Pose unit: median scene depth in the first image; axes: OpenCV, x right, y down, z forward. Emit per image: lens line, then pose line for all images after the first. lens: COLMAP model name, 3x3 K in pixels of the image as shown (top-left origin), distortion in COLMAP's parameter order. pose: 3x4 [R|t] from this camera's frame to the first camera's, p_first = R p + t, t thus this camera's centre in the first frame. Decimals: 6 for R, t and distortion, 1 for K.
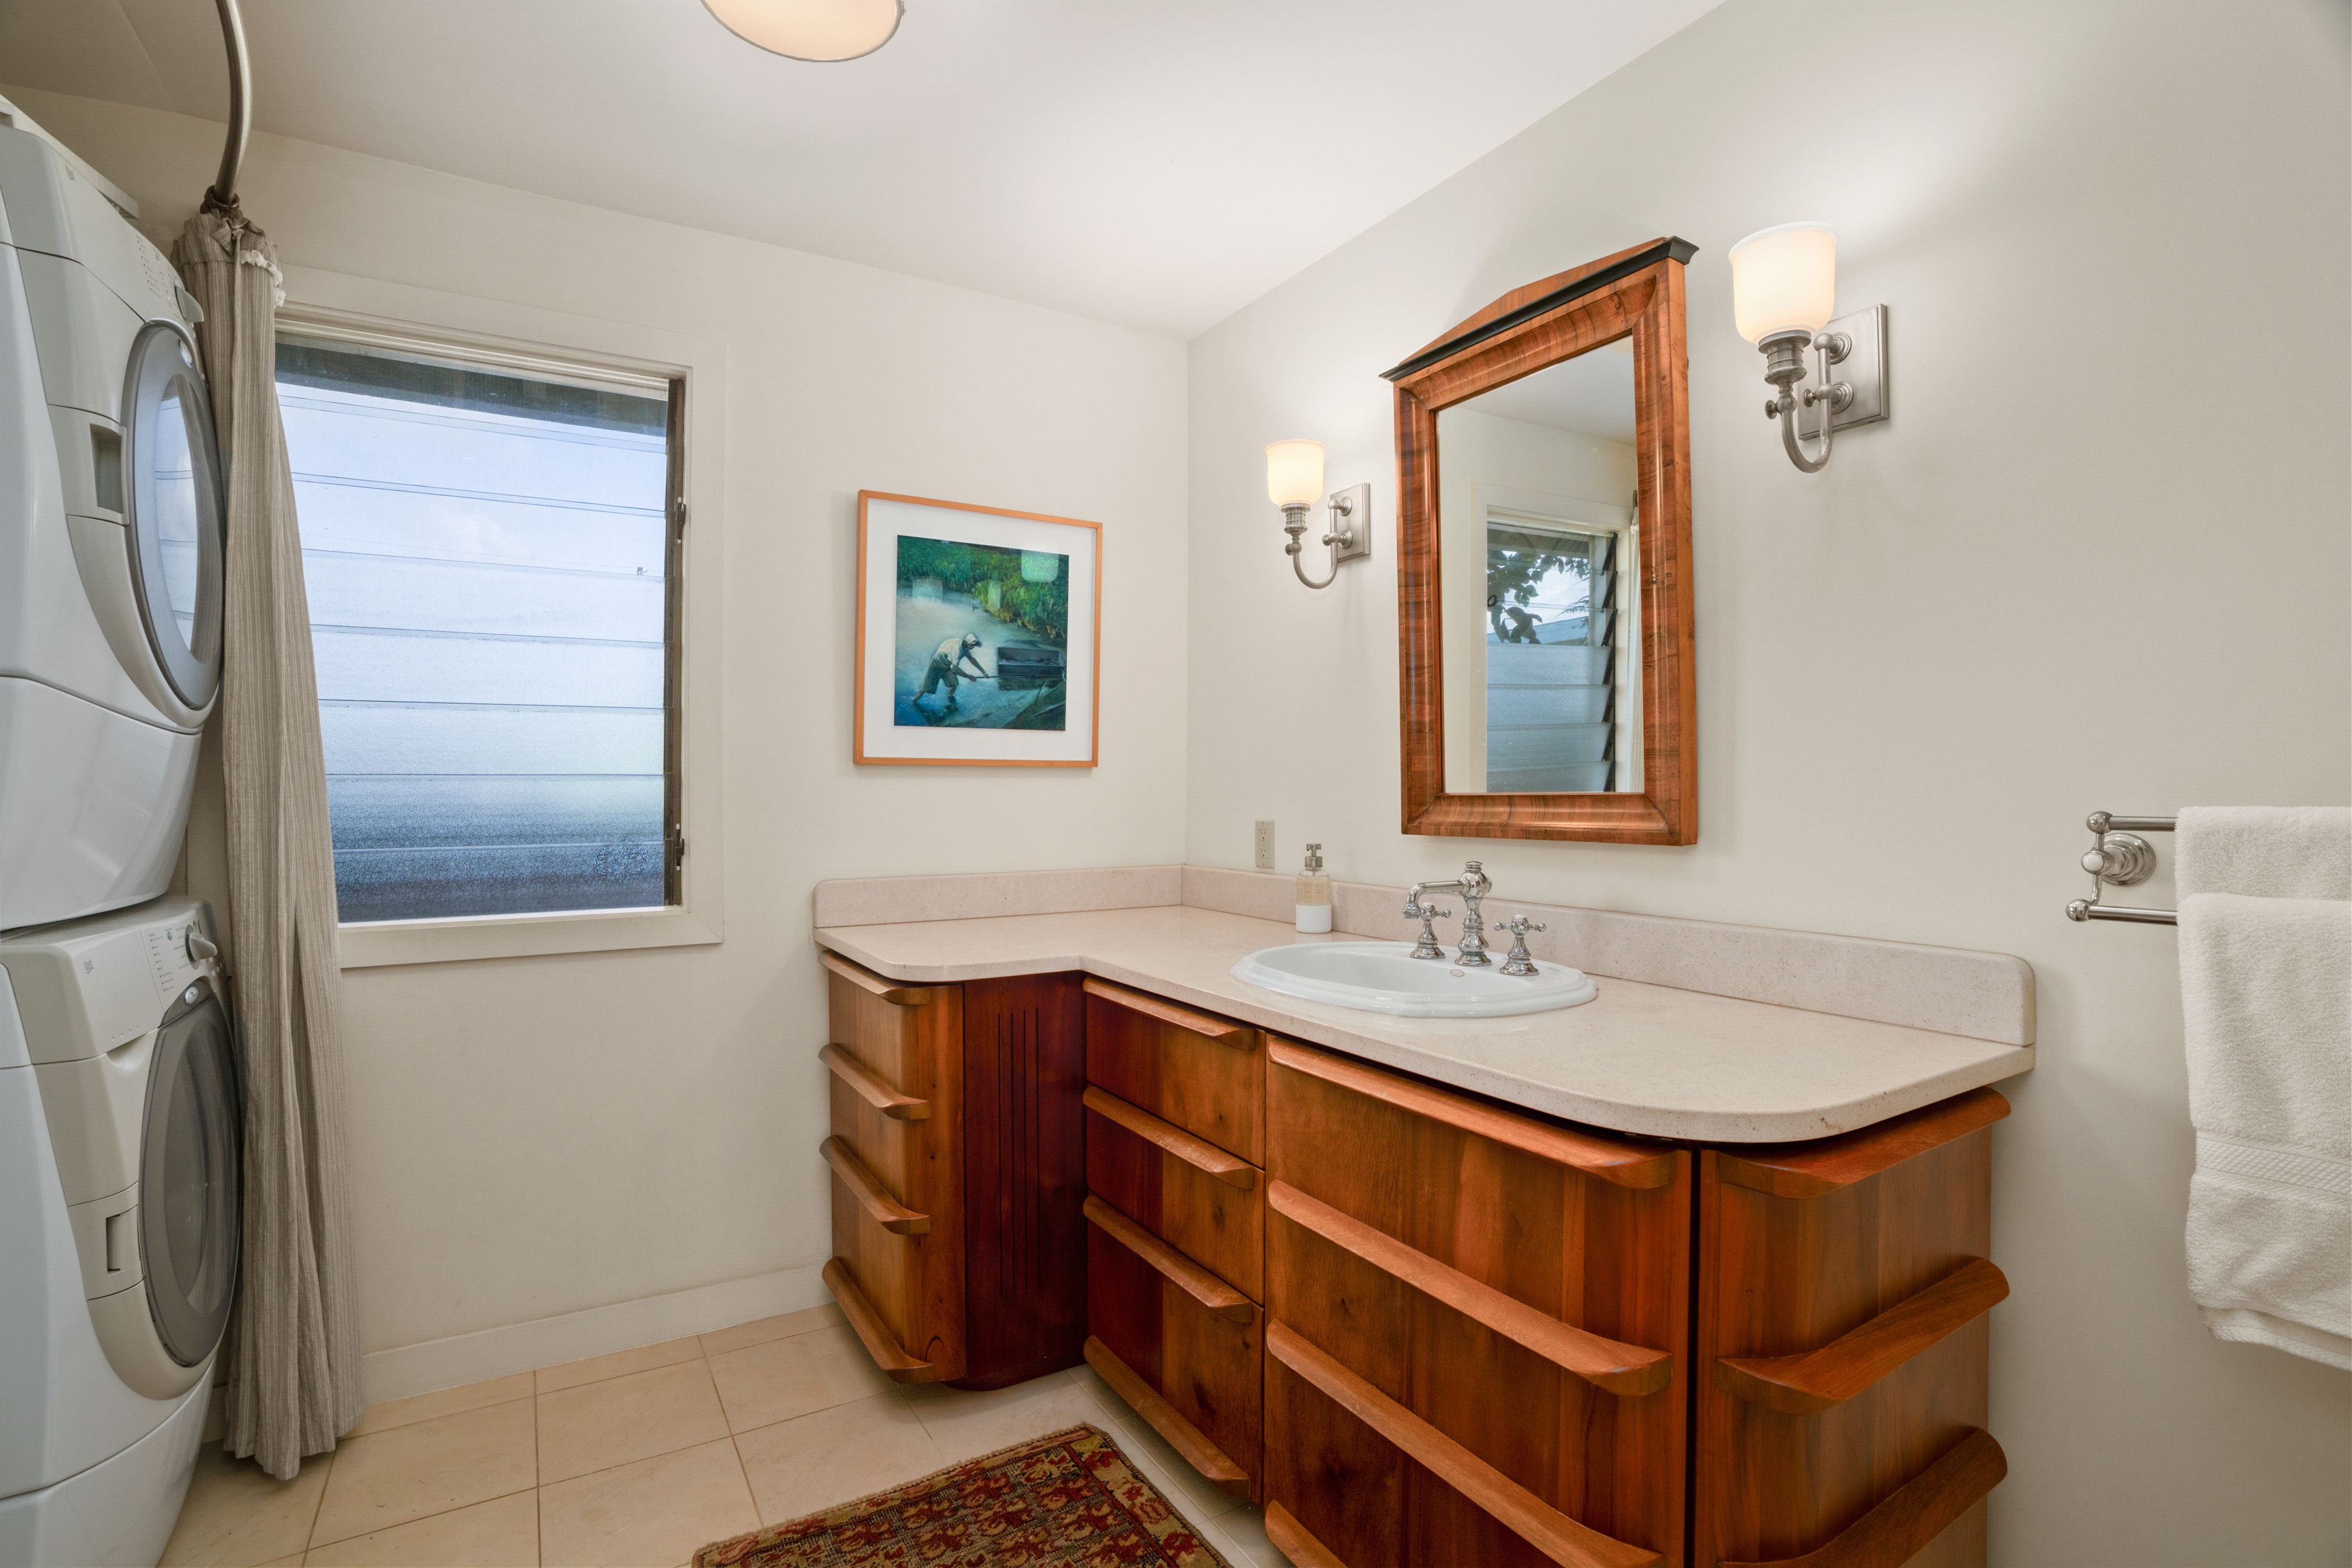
lens RADIAL K [[1089.1, 0, 1147.6], [0, 1089.1, 788.1], [0, 0, 1]] dist [-0.072336, 0.031822]
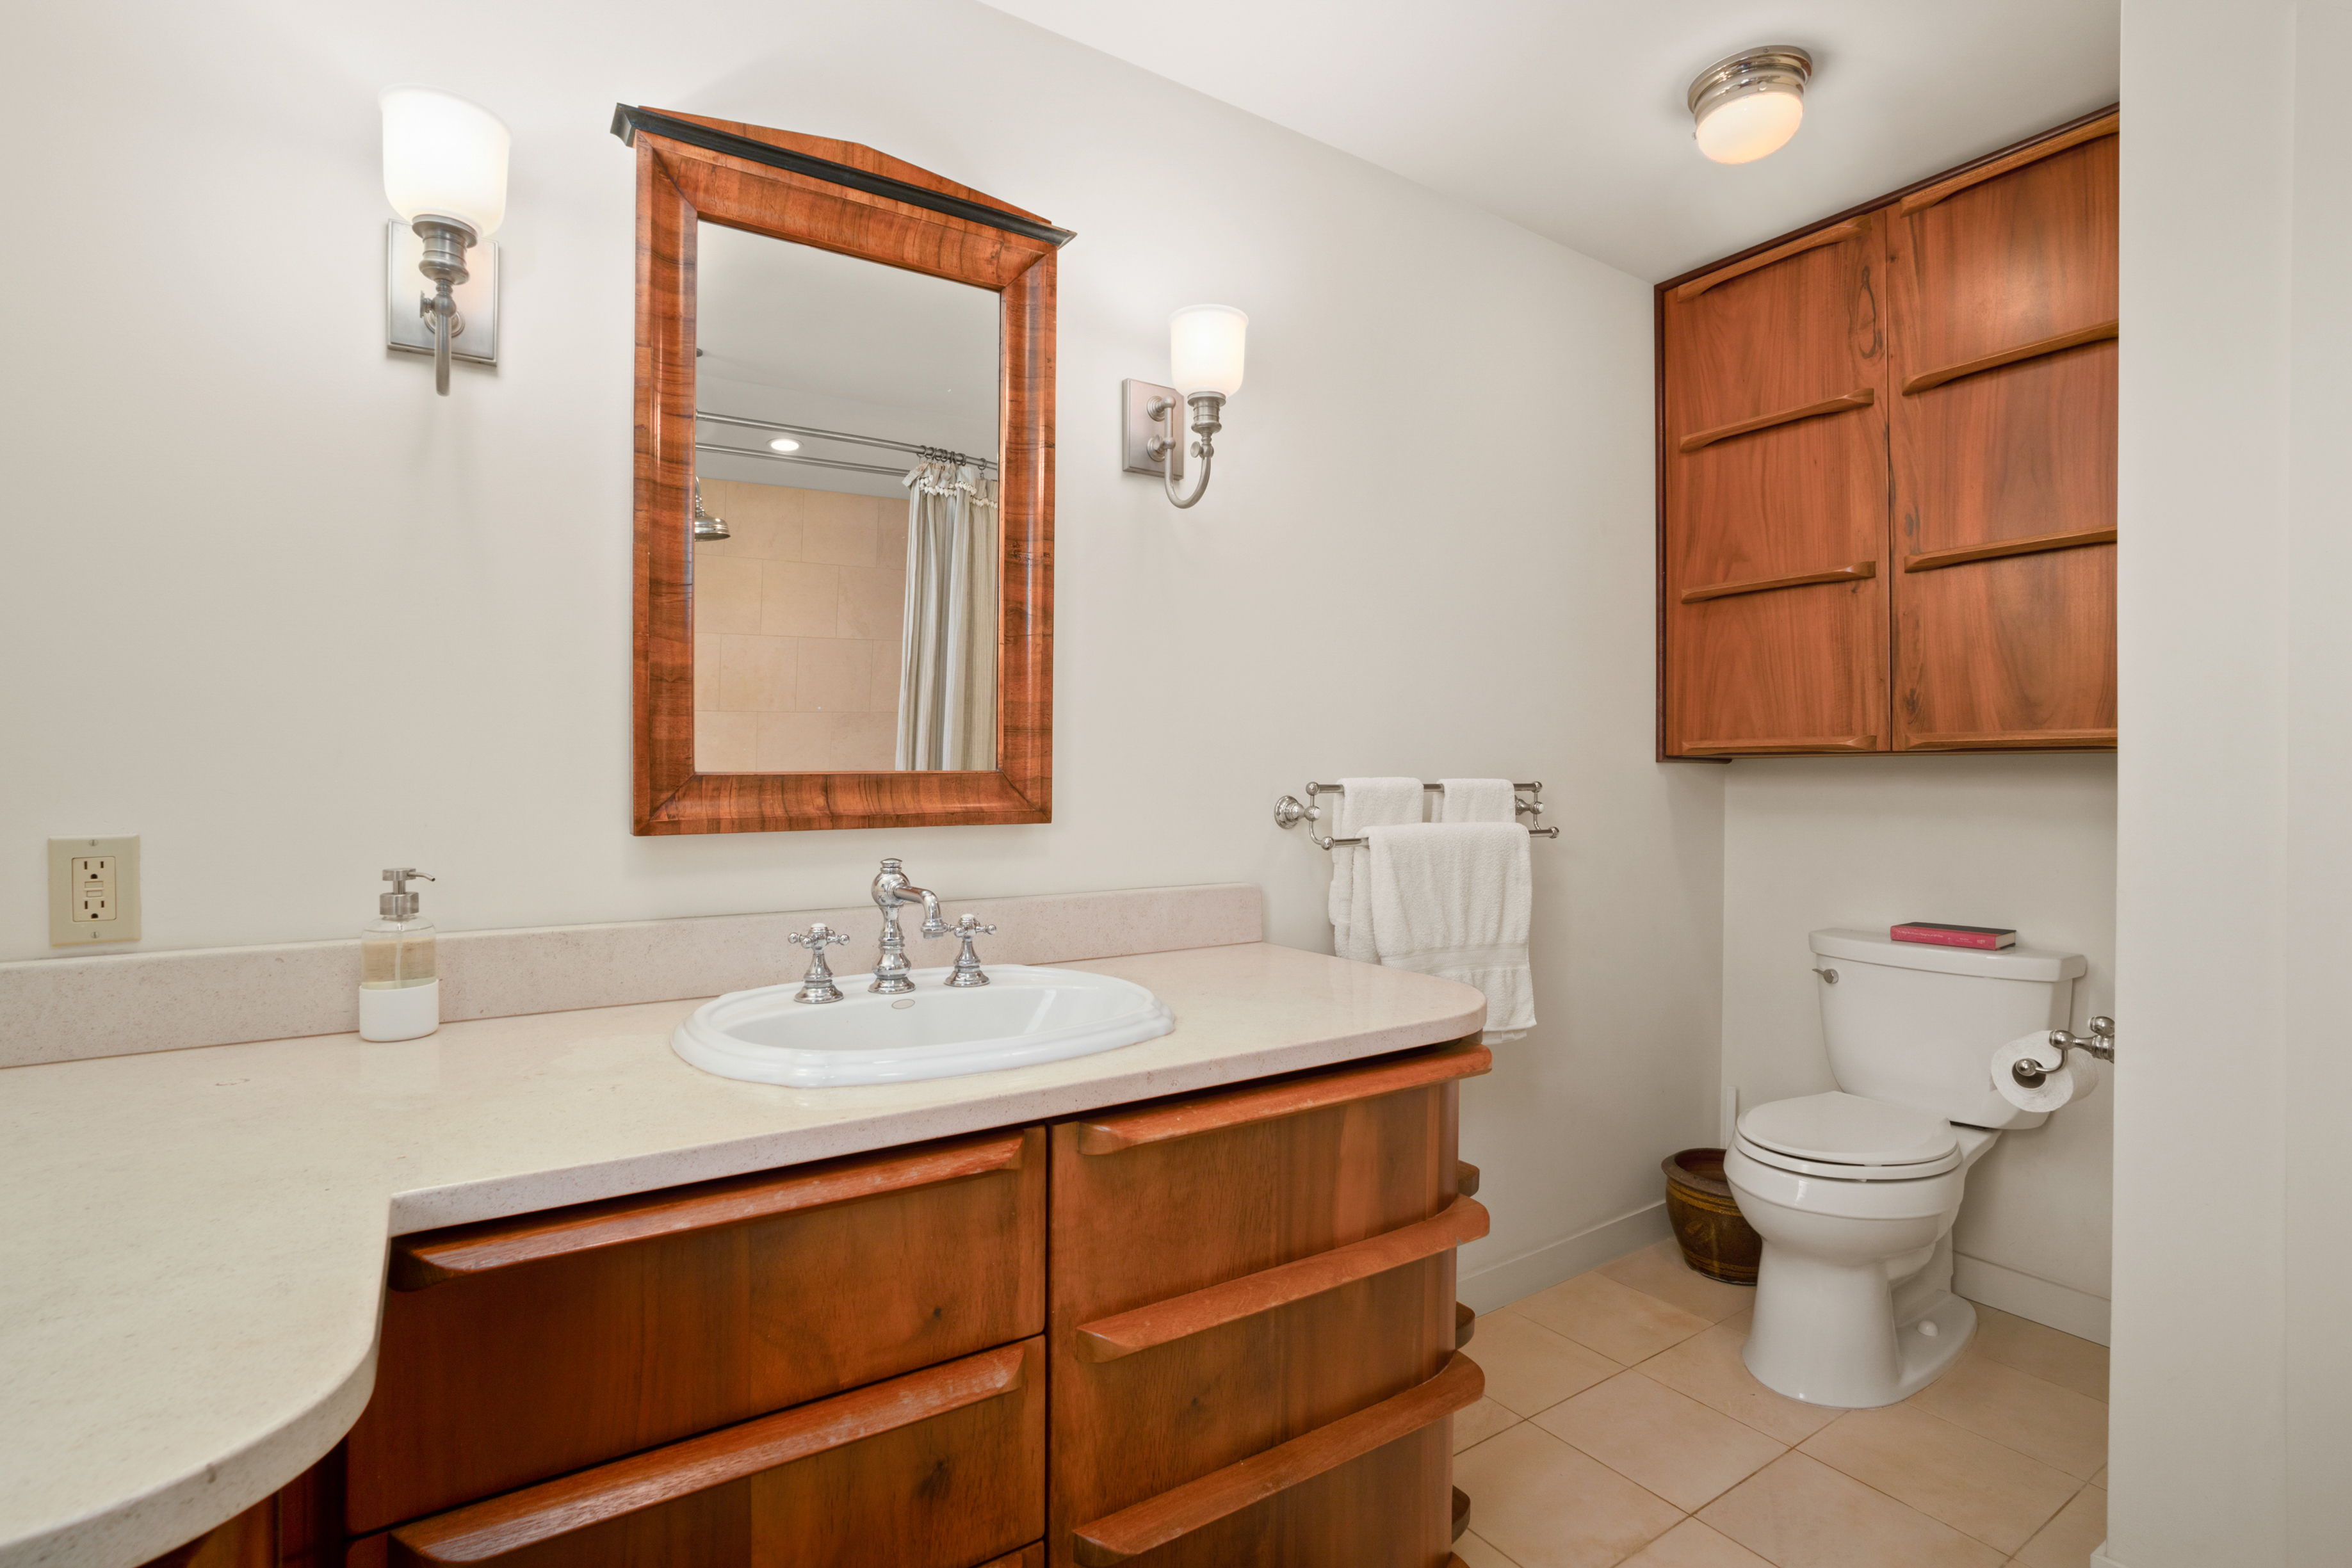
lens RADIAL K [[1089.1, 0, 1147.6], [0, 1089.1, 788.1], [0, 0, 1]] dist [-0.072336, 0.031822]
pose [[-0.020185, -0.007916, 0.999765, -0.515330], [0.006995, 0.999943, 0.008059, 0.013041], [-0.999772, 0.007156, -0.020128, 0.887368]]
